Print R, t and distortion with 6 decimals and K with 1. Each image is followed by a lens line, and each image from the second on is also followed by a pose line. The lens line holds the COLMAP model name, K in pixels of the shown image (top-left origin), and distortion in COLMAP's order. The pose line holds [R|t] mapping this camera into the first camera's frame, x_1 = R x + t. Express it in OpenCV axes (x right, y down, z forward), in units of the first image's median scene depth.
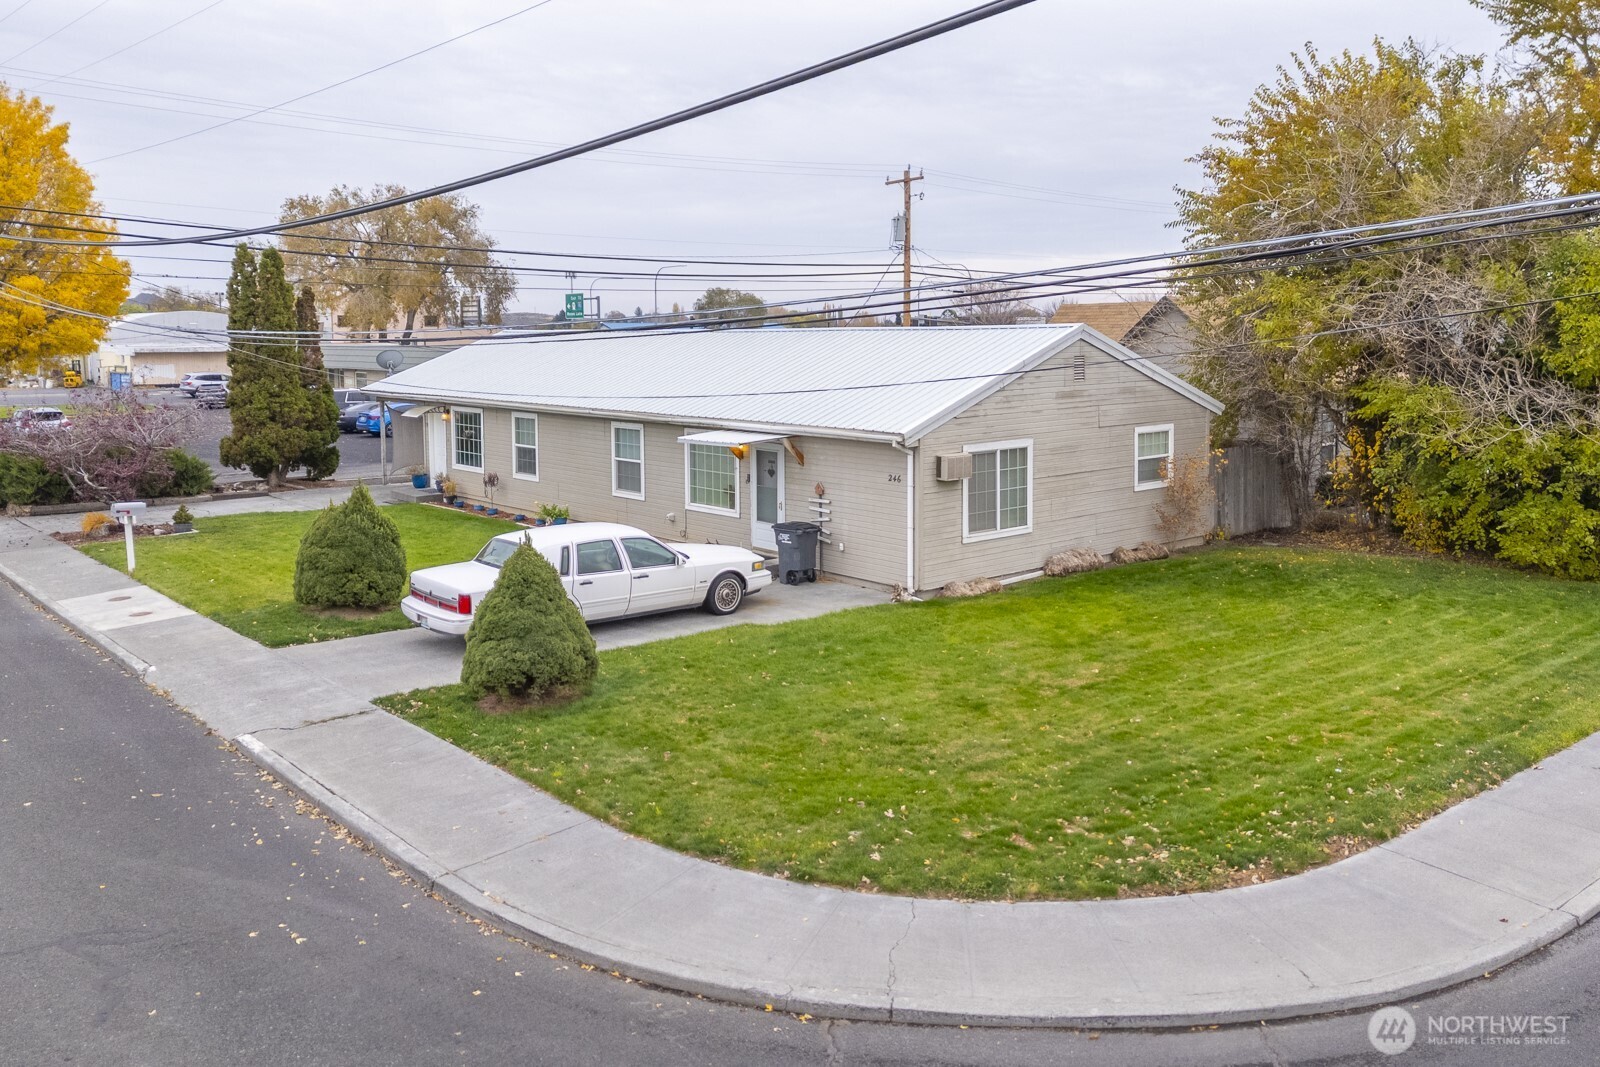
lens RADIAL K [[1287.1, 0, 800.0], [0, 1287.1, 533.5], [0, 0, 1]] dist [0.079869, -0.088637]
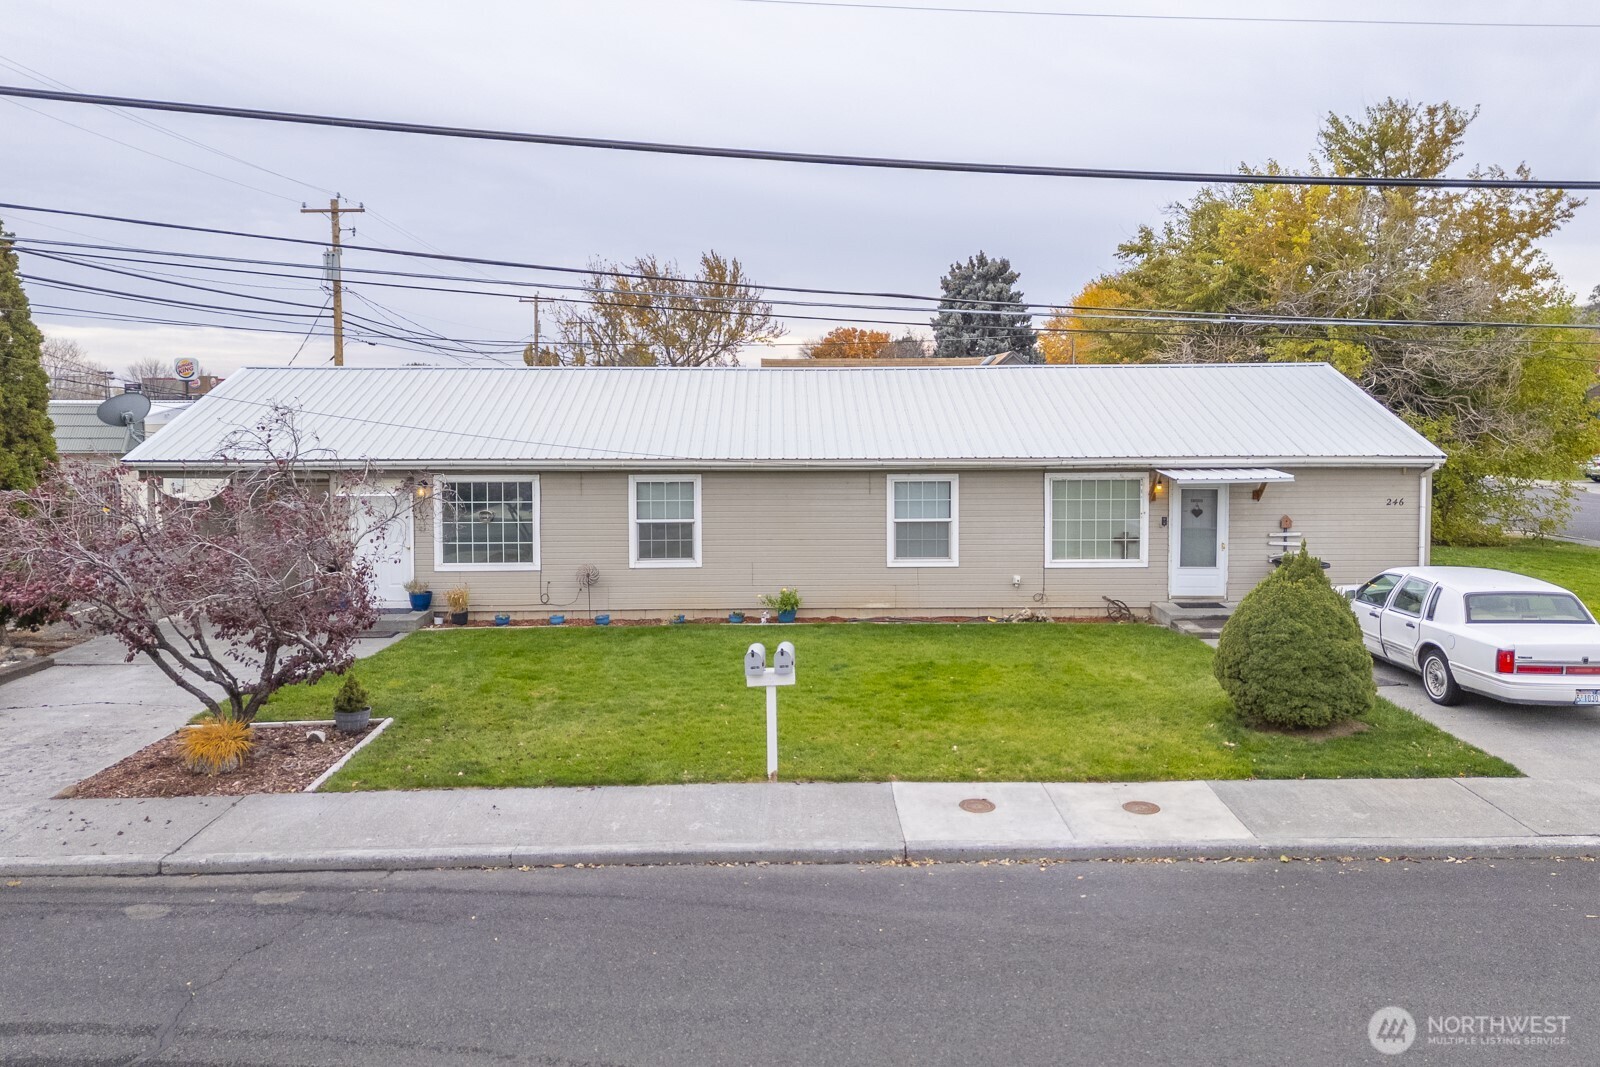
lens RADIAL K [[1189.6, 0, 800.0], [0, 1189.6, 533.5], [0, 0, 1]] dist [0.075296, -0.066962]
pose [[0.639816, -0.082258, 0.764113, -1.124582], [0.118880, 0.992881, 0.007343, -0.094023], [-0.759278, 0.086140, 0.645041, 0.856943]]
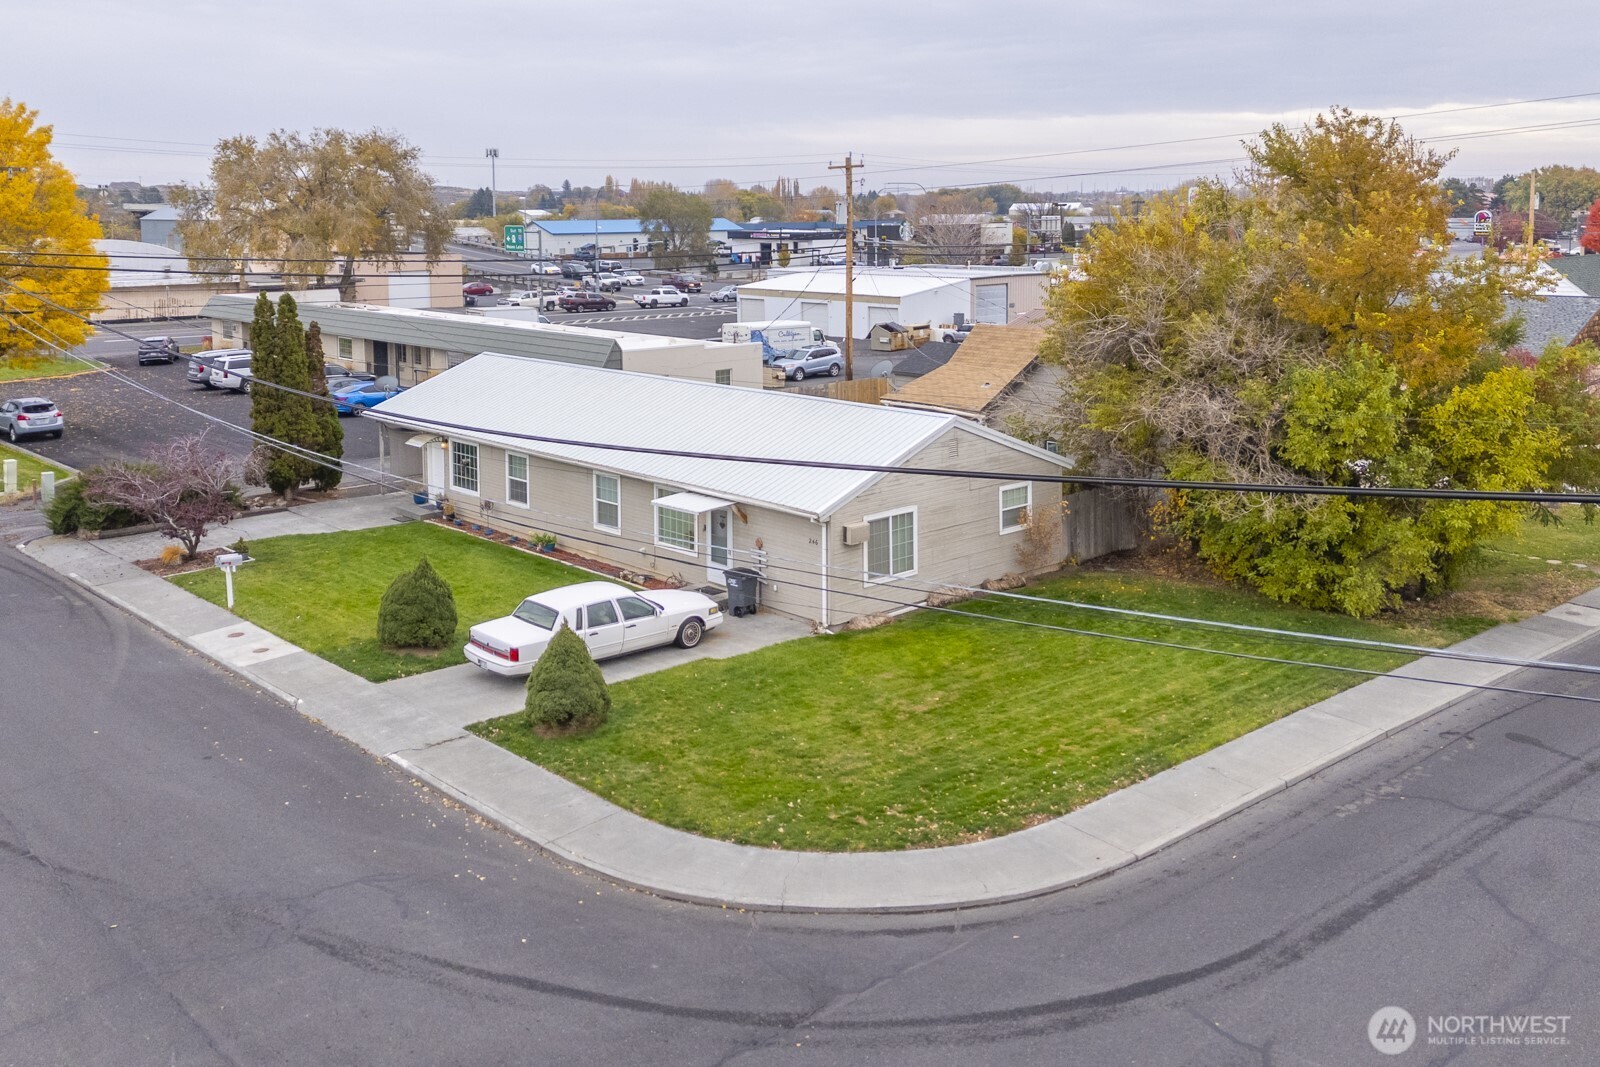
lens RADIAL K [[1466.3, 0, 804.5], [0, 1466.3, 444.5], [0, 0, 1]] dist [0.106176, -0.168110]
pose [[0.999356, -0.004346, 0.035605, 0.010965], [0.004030, 0.999952, 0.008954, -0.185832], [-0.035642, -0.008805, 0.999326, -0.642115]]
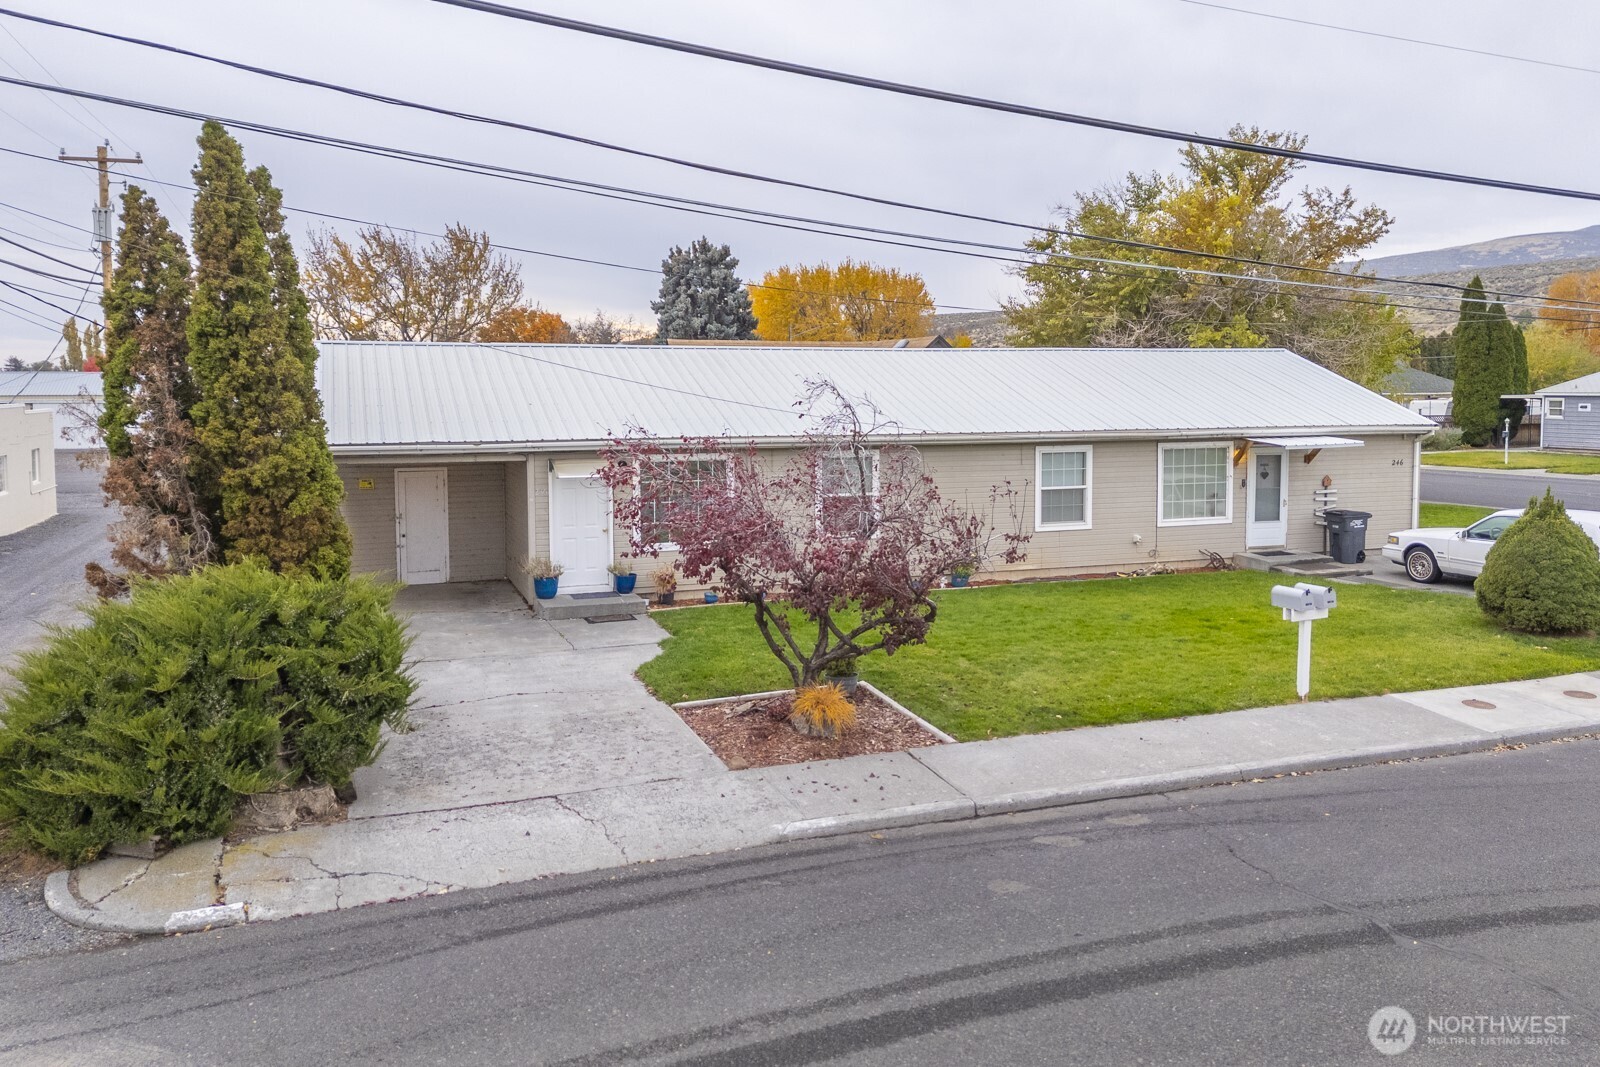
lens RADIAL K [[1204.8, 0, 800.0], [0, 1204.8, 533.5], [0, 0, 1]] dist [0.064667, -0.070245]
pose [[0.363971, -0.110113, 0.924878, -1.449380], [0.145380, 0.987533, 0.060360, -0.152087], [-0.919994, 0.112490, 0.375442, 1.273169]]
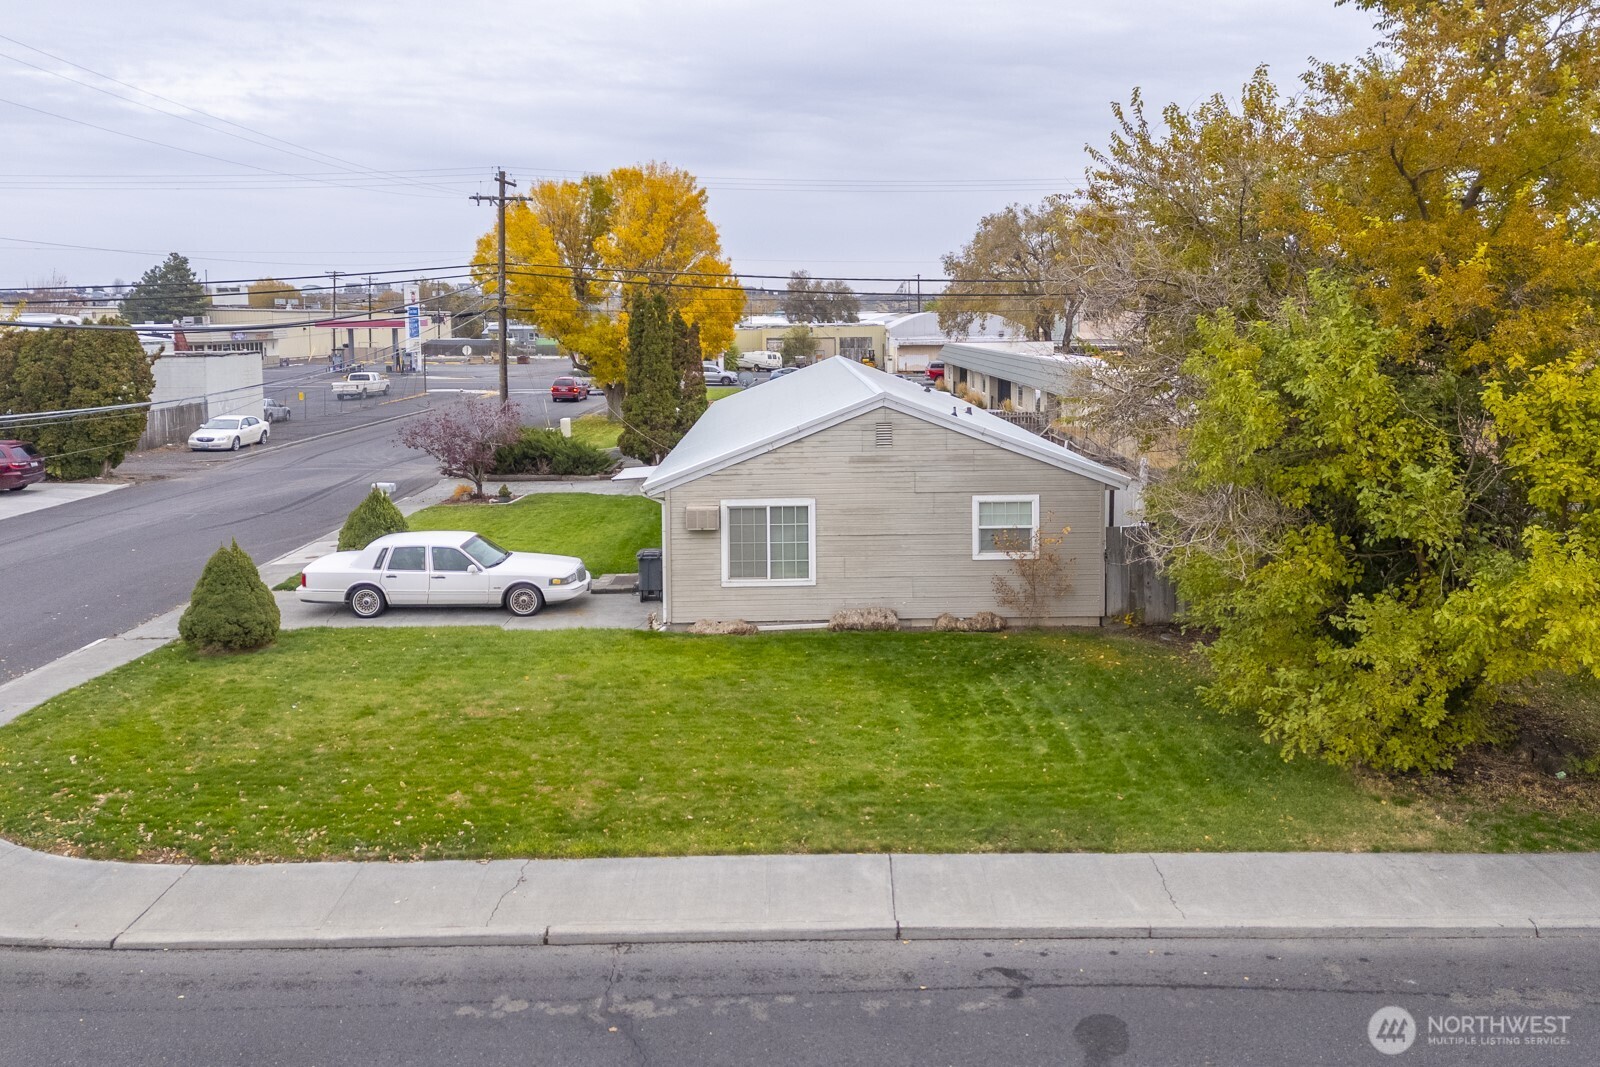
lens RADIAL K [[1204.8, 0, 800.0], [0, 1204.8, 533.5], [0, 0, 1]] dist [0.064667, -0.070245]
pose [[0.770558, 0.114090, -0.627076, 0.982707], [-0.096741, 0.993385, 0.061860, -0.129721], [0.629986, 0.012997, 0.776498, 0.271179]]
